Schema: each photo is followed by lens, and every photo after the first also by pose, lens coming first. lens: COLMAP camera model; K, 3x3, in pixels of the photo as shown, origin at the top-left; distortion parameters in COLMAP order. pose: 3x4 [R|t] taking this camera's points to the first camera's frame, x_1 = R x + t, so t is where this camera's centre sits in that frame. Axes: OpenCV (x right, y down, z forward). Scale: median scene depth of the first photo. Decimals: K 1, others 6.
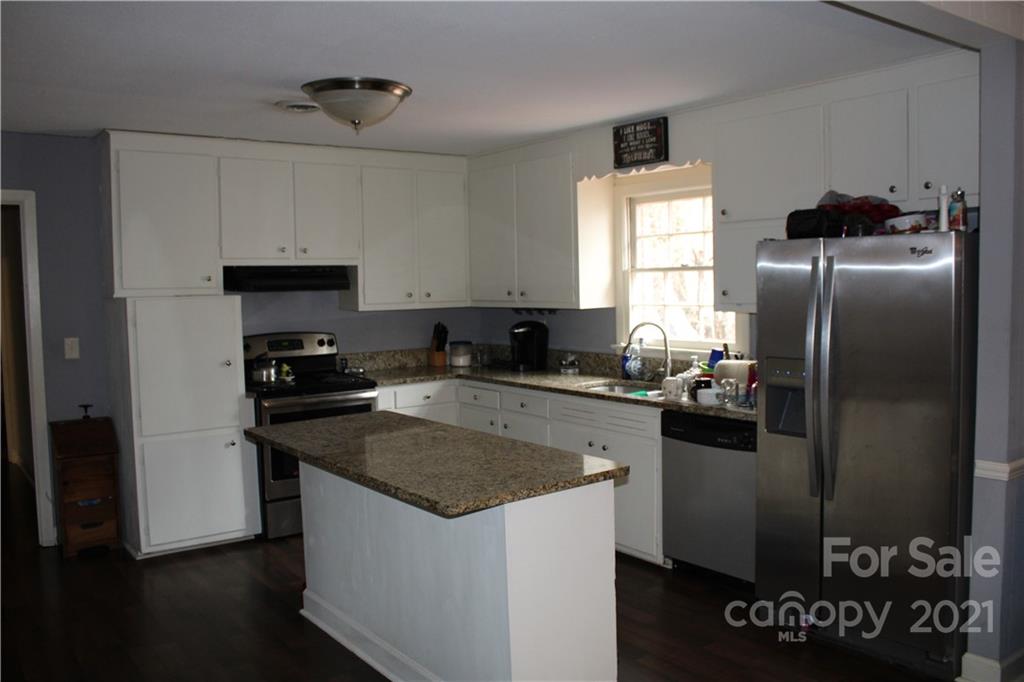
lens RADIAL K [[873.8, 0, 512.0], [0, 873.8, 341.0], [0, 0, 1]] dist [-0.173714, 0.178181]
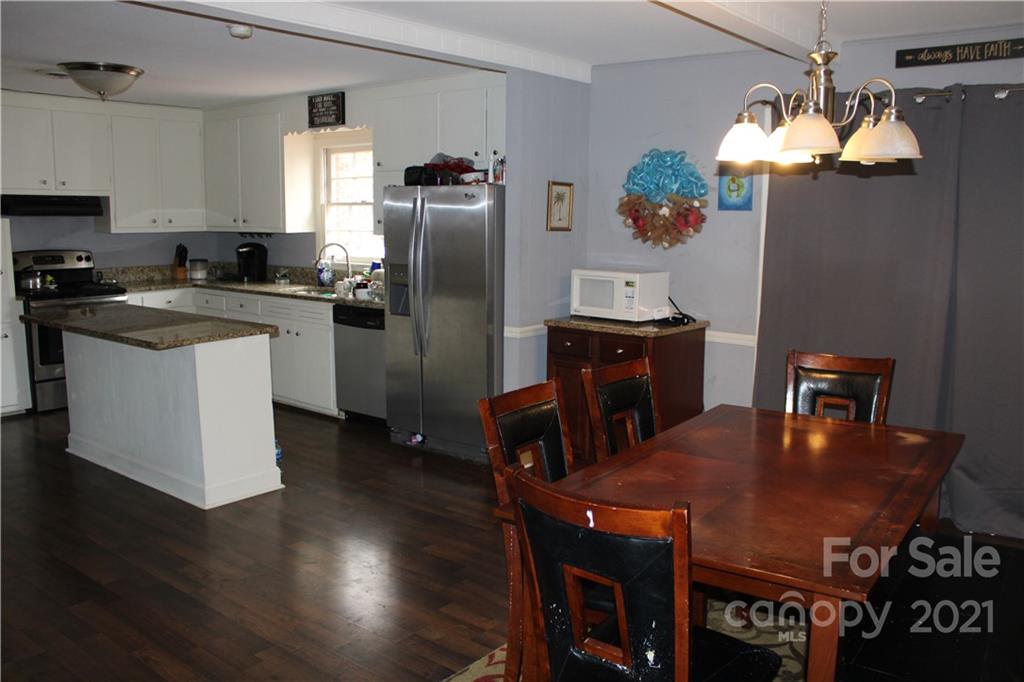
lens RADIAL K [[873.8, 0, 512.0], [0, 873.8, 341.0], [0, 0, 1]] dist [-0.173714, 0.178181]
pose [[0.968320, -0.009751, 0.249522, 0.085508], [-0.009796, 0.996985, 0.076977, 0.023176], [-0.249520, -0.076983, 0.965305, -0.368151]]
